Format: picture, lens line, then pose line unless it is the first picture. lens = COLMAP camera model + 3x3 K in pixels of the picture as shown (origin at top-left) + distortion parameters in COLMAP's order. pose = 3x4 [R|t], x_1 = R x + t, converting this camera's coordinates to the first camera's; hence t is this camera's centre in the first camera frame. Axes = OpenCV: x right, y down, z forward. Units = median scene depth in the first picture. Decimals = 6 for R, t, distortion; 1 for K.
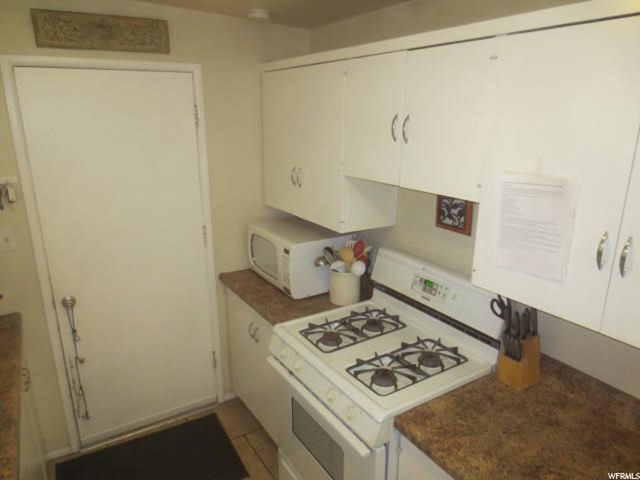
lens RADIAL K [[459.1, 0, 320.0], [0, 459.1, 240.0], [0, 0, 1]] dist [-0.008697, -0.004872]
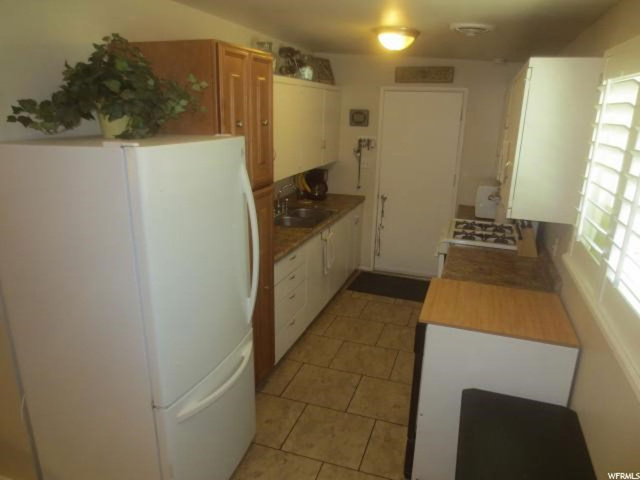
lens RADIAL K [[456.5, 0, 320.0], [0, 456.5, 240.0], [0, 0, 1]] dist [-0.042813, 0.042386]
pose [[0.627253, 0.231123, -0.743731, 0.917990], [-0.244131, 0.965172, 0.094041, 0.201396], [0.739563, 0.122580, 0.661831, -0.631570]]
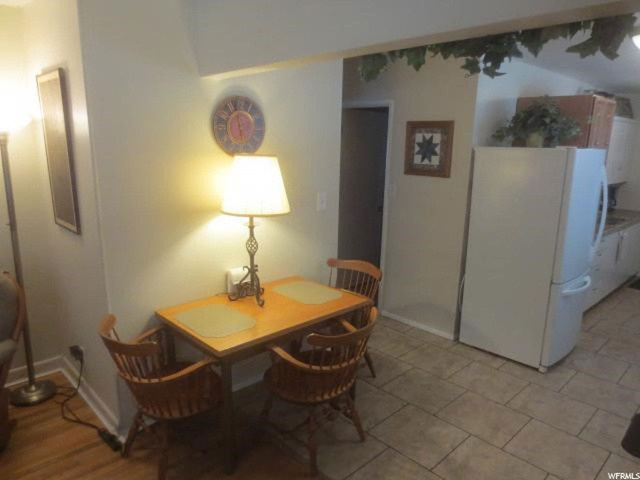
lens RADIAL K [[452.7, 0, 318.6], [0, 452.7, 244.8], [0, 0, 1]] dist [-0.020521, 0.002512]
pose [[0.200236, 0.227233, -0.953032, 1.435155], [-0.298775, 0.940562, 0.161485, 0.474320], [0.933080, 0.252407, 0.256226, -1.385669]]
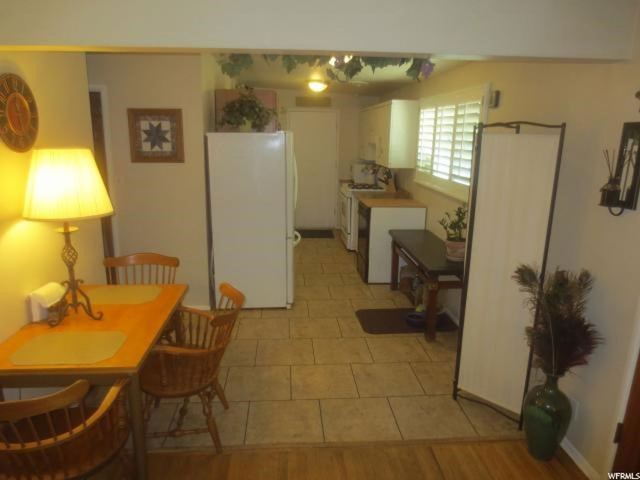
lens RADIAL K [[456.5, 0, 320.0], [0, 456.5, 240.0], [0, 0, 1]] dist [-0.042813, 0.042386]
pose [[0.881947, 0.120197, -0.455766, 1.218200], [-0.146255, 0.988998, -0.022193, 0.625211], [0.448084, 0.086230, 0.889823, -1.881271]]
